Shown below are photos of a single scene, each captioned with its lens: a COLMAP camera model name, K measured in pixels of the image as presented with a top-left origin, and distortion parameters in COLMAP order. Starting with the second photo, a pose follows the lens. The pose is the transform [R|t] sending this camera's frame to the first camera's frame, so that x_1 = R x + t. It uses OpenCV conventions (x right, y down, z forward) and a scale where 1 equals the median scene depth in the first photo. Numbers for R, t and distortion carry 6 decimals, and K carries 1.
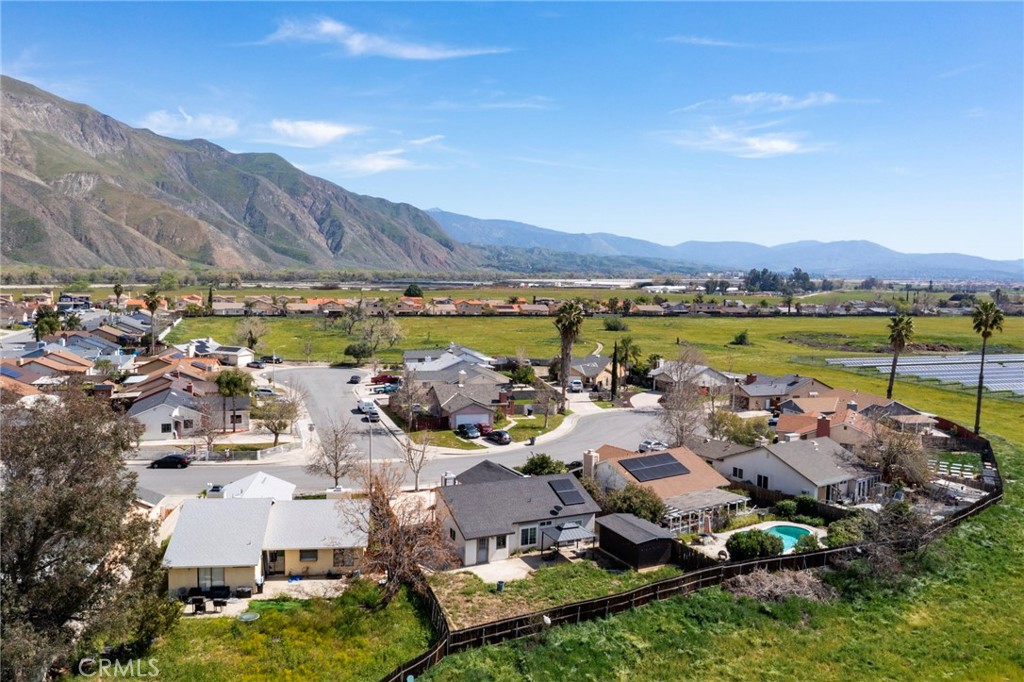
lens RADIAL K [[809.2, 0, 509.0], [0, 809.2, 336.4], [0, 0, 1]] dist [-0.029205, 0.015698]
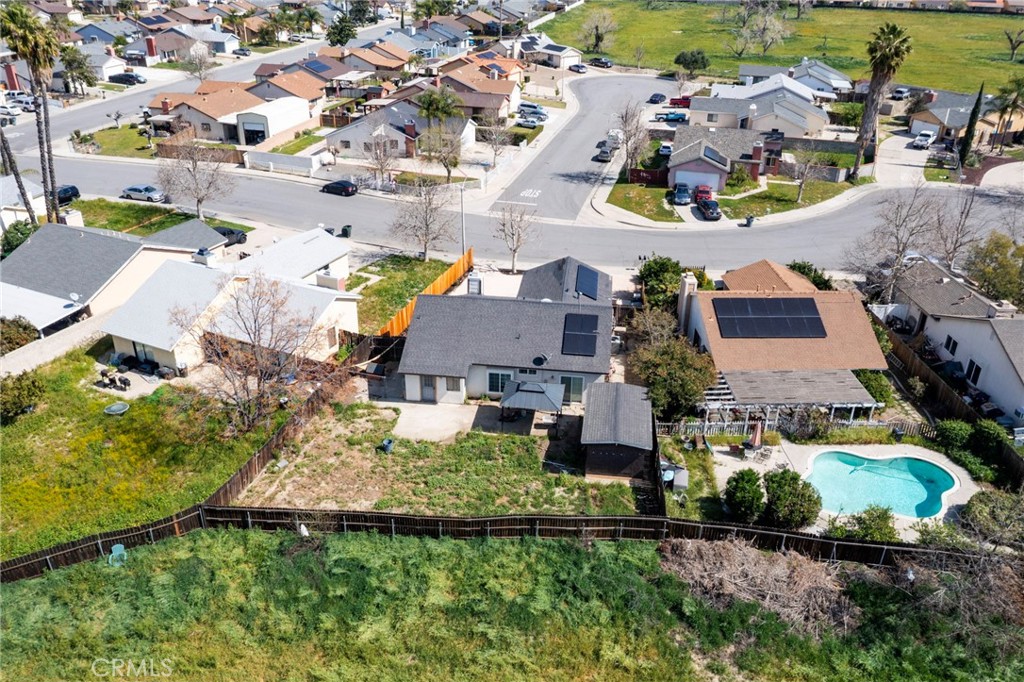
lens RADIAL K [[805.3, 0, 507.6], [0, 805.3, 336.8], [0, 0, 1]] dist [-0.023673, 0.006430]
pose [[0.835398, 0.242751, -0.493135, 0.020633], [-0.039841, 0.921571, 0.386160, -0.004699], [0.548200, -0.302950, 0.779550, 0.021438]]
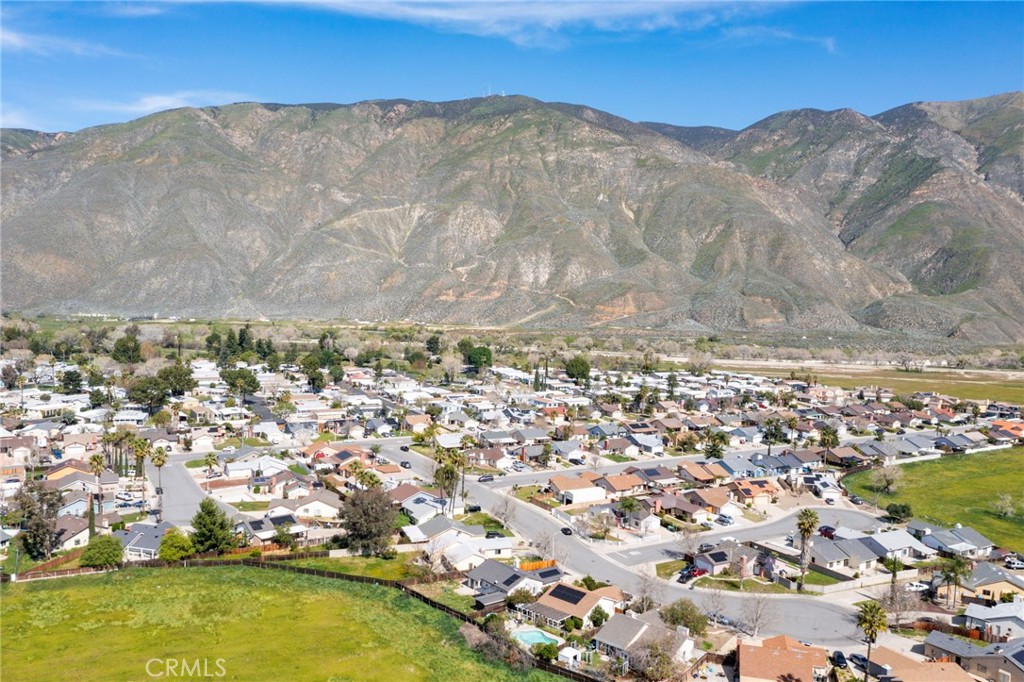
lens RADIAL K [[816.5, 0, 506.7], [0, 816.5, 340.6], [0, 0, 1]] dist [-0.022661, -0.000465]
pose [[0.197364, 0.048450, -0.979132, 0.128174], [-0.101209, 0.994448, 0.028807, -0.030800], [0.975092, 0.093411, 0.201172, 0.024409]]
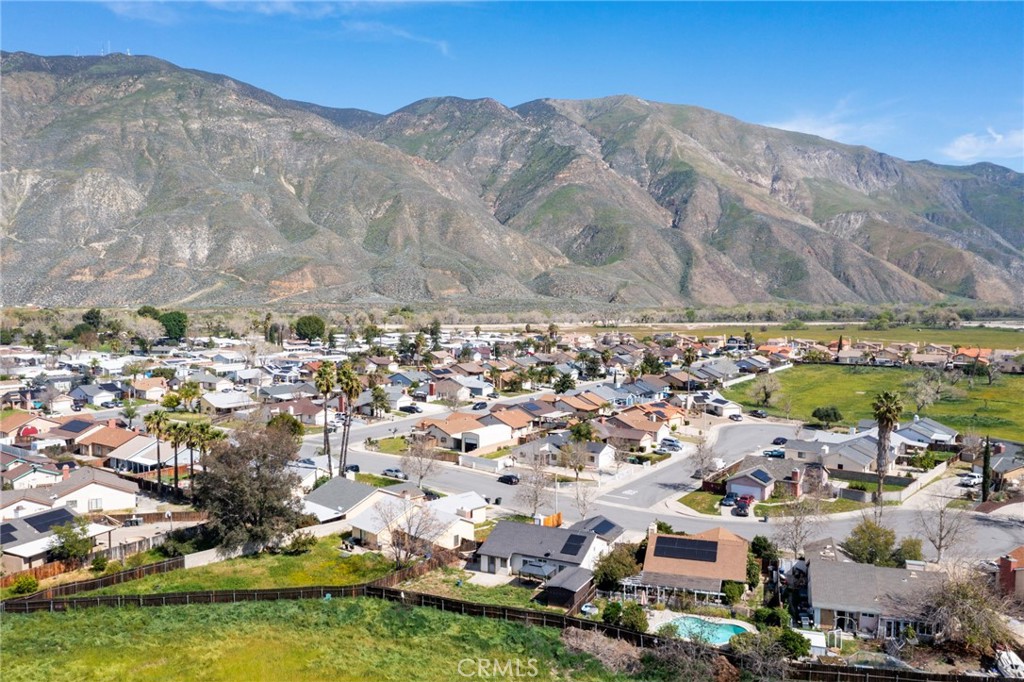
lens RADIAL K [[809.2, 0, 510.4], [0, 809.2, 342.6], [0, 0, 1]] dist [-0.029205, 0.015698]
pose [[0.604933, 0.034652, -0.795522, 0.058983], [-0.056381, 0.998409, 0.000615, -0.007816], [0.794278, 0.044480, 0.605924, 0.004065]]
